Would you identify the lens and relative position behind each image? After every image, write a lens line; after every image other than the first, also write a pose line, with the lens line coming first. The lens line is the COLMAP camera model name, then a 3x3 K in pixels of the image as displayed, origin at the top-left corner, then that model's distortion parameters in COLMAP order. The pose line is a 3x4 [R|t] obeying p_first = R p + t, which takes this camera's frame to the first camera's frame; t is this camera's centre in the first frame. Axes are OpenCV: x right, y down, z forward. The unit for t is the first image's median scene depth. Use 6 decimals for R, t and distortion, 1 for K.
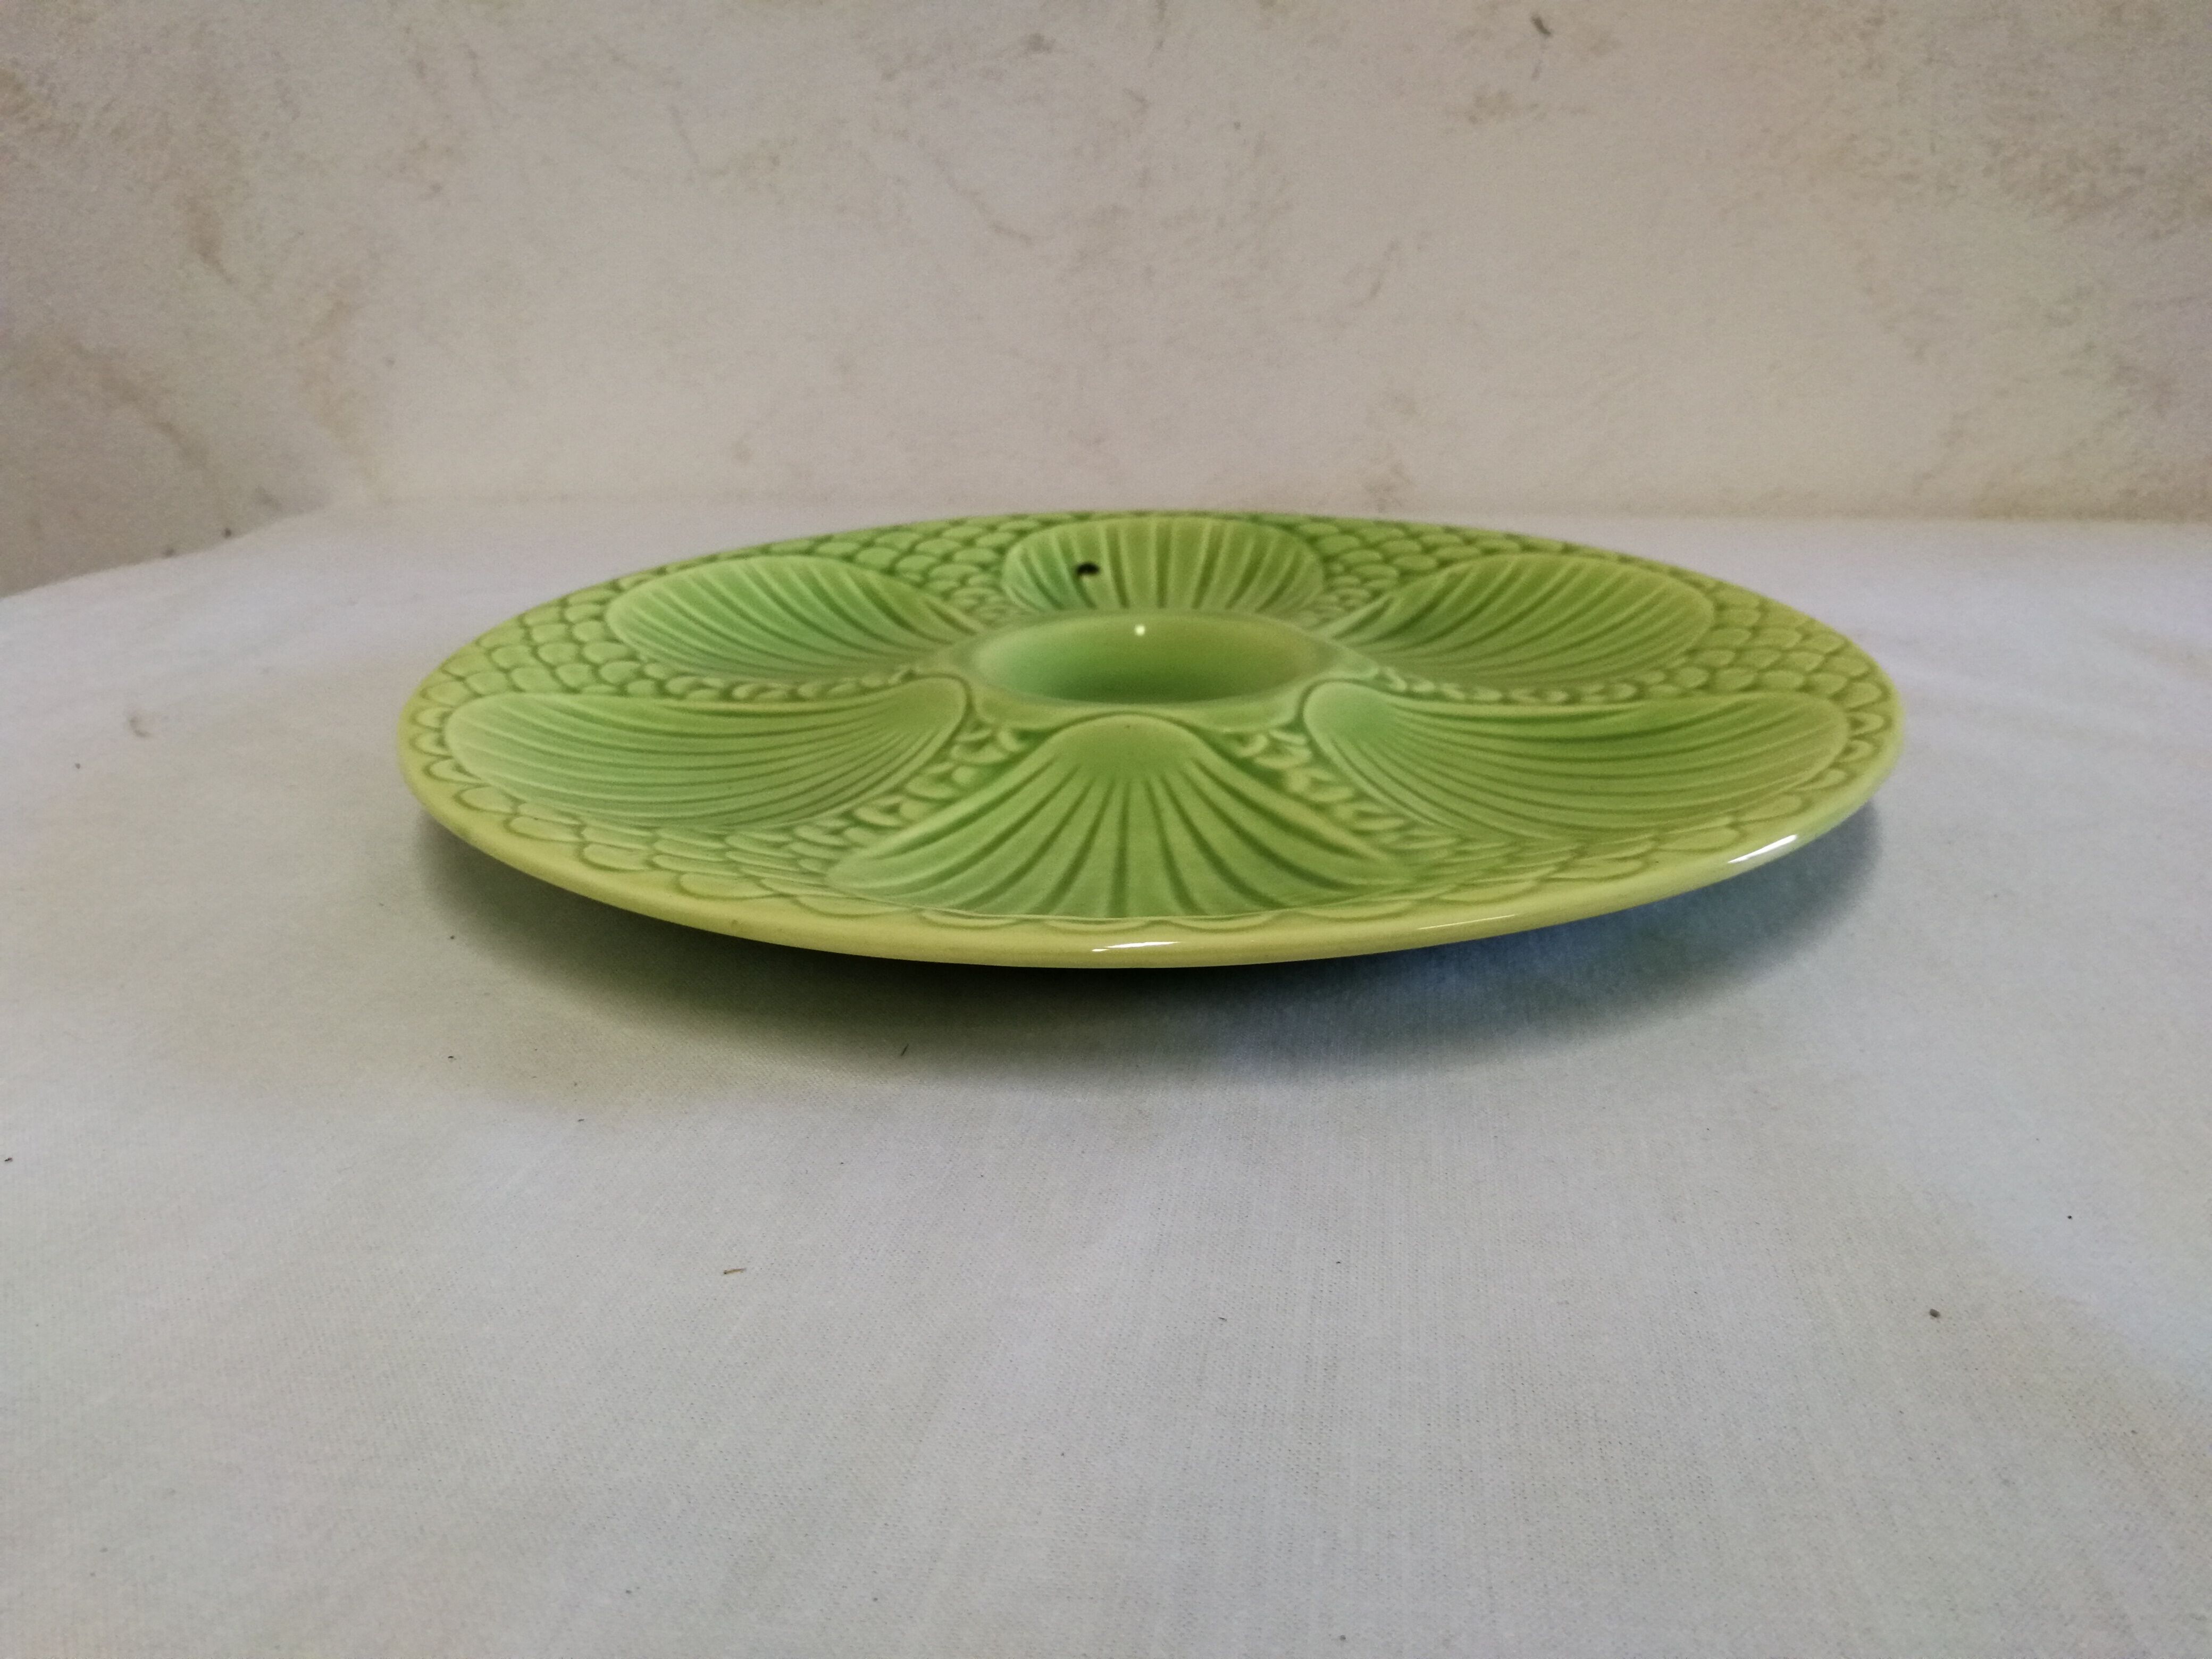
lens RADIAL K [[1585.0, 0, 1102.2], [0, 1585.0, 824.2], [0, 0, 1]] dist [0.041370, -0.162265]
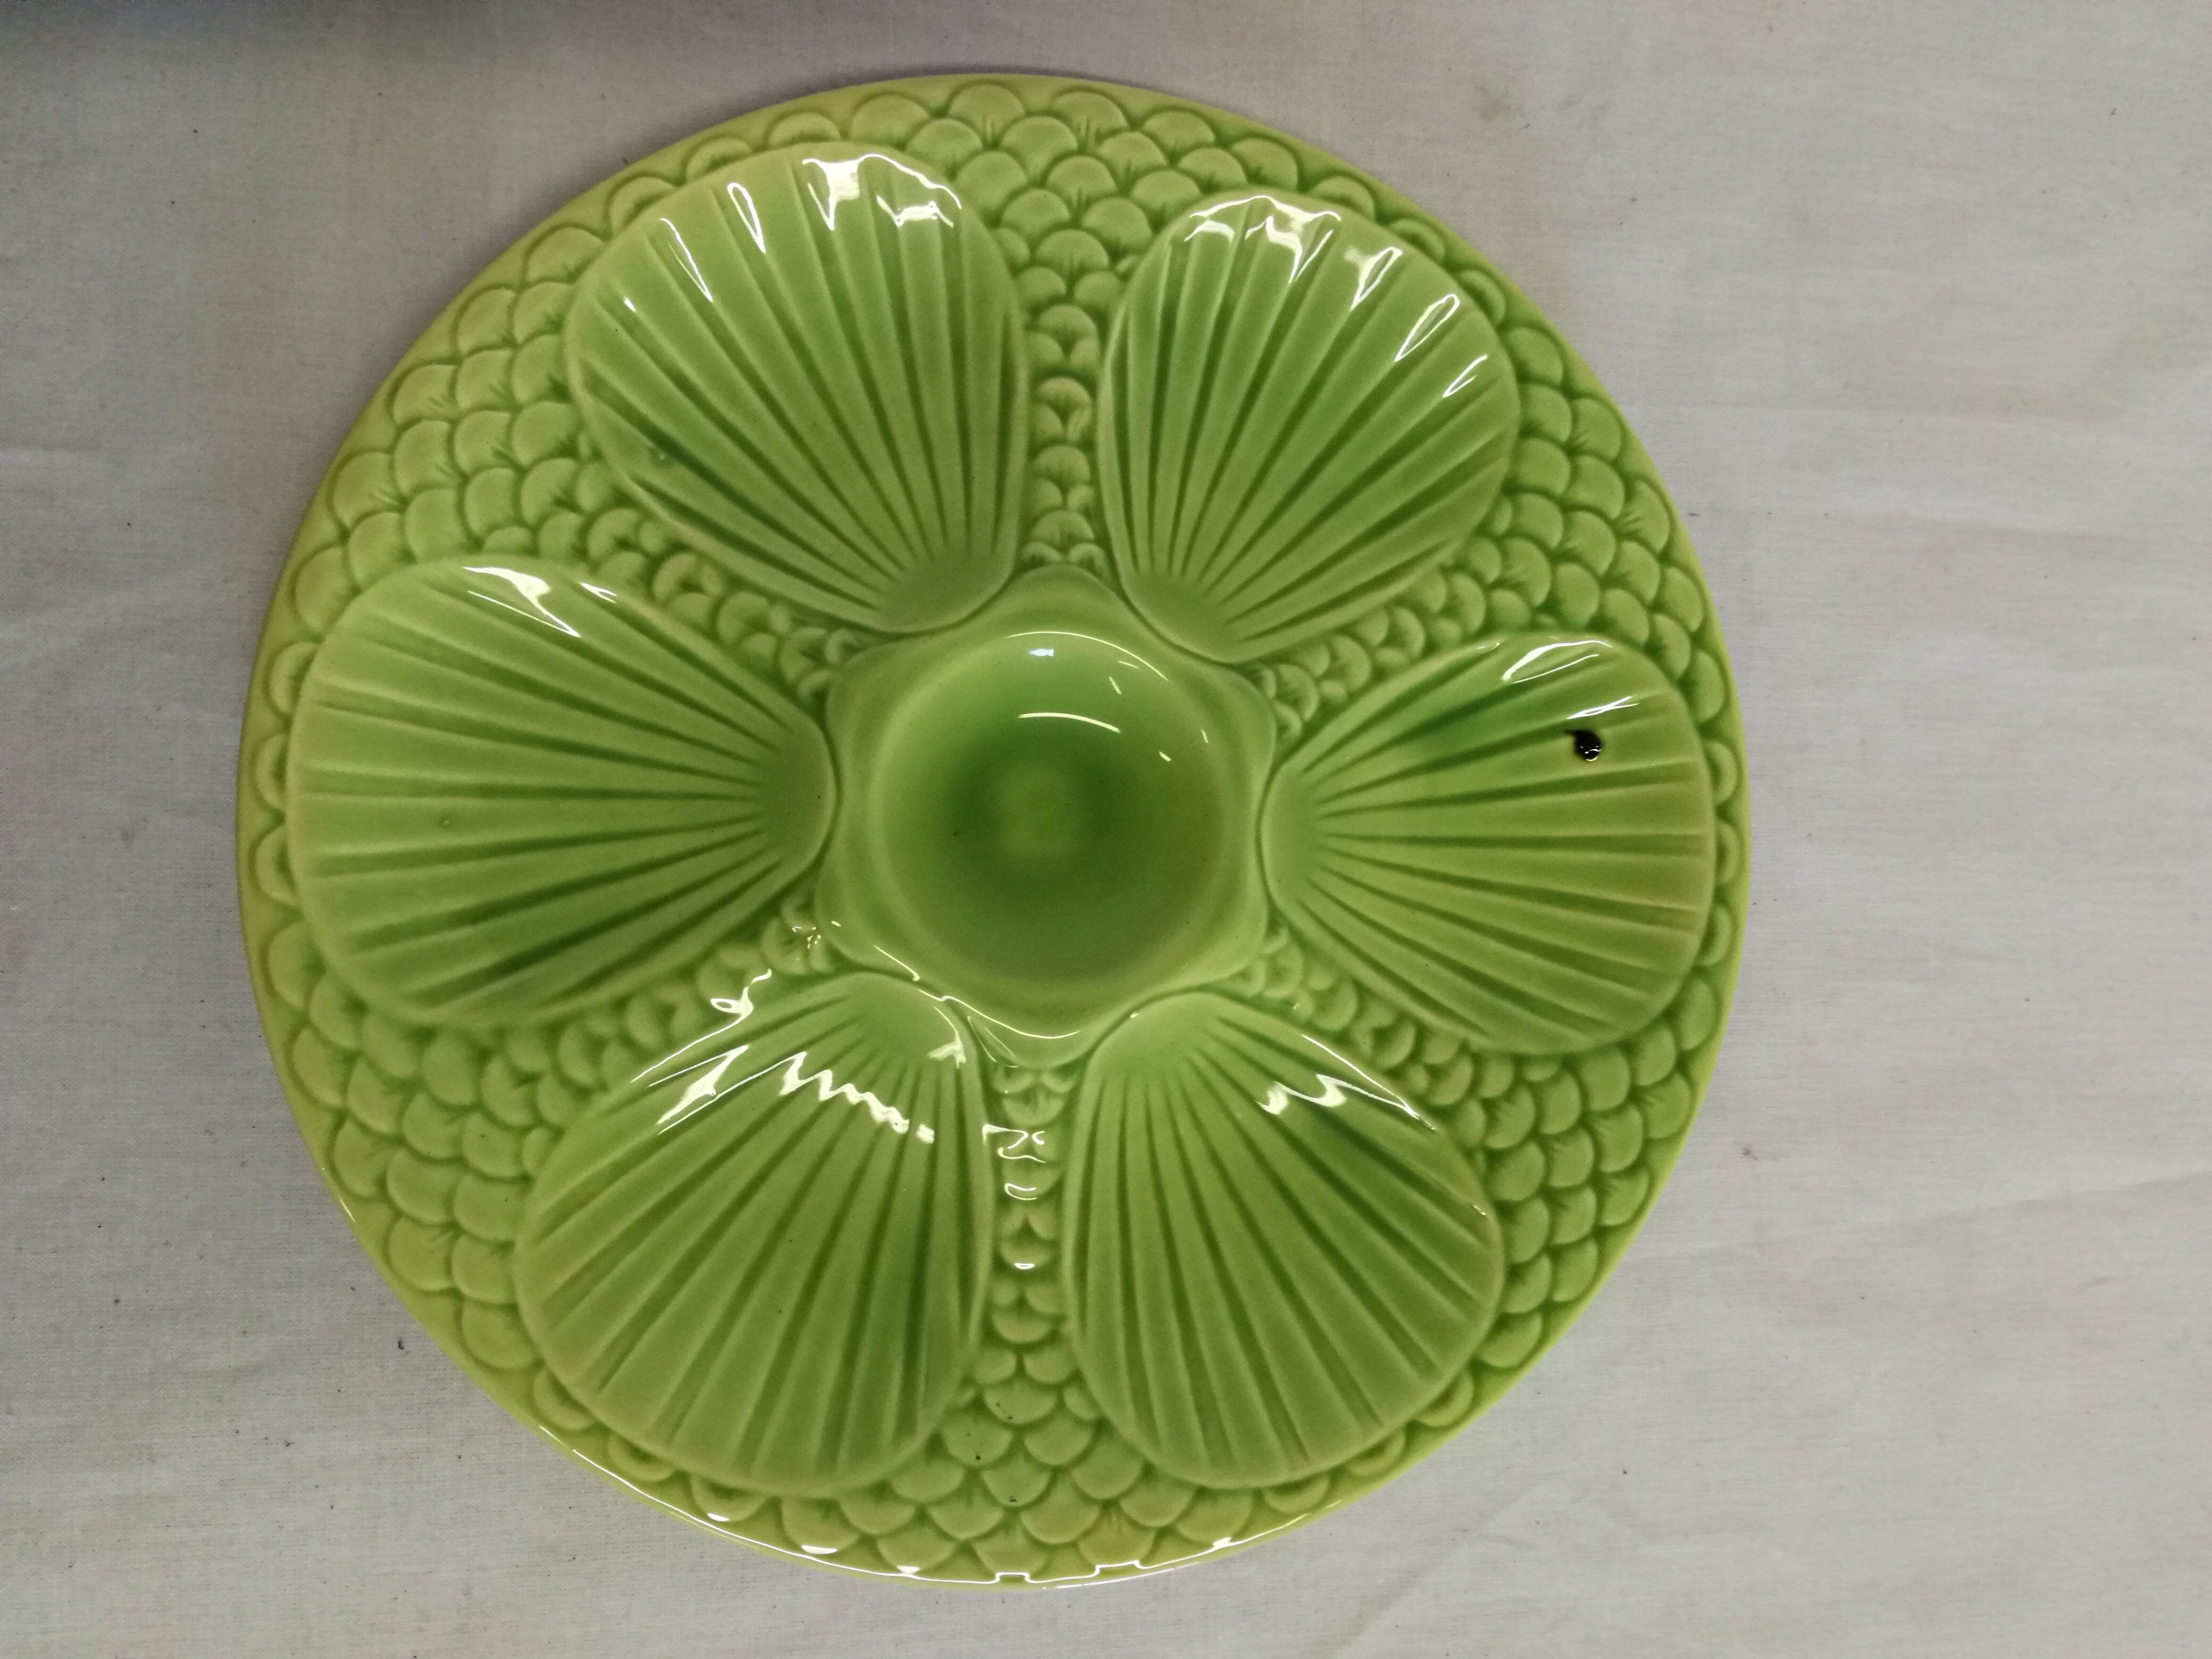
lens RADIAL K [[1585.0, 0, 1102.2], [0, 1585.0, 824.2], [0, 0, 1]] dist [0.041370, -0.162265]
pose [[0.025018, 0.999062, -0.035348, 0.059813], [-0.523668, 0.043217, 0.850826, -0.820717], [0.851555, -0.002775, 0.524258, 0.495861]]
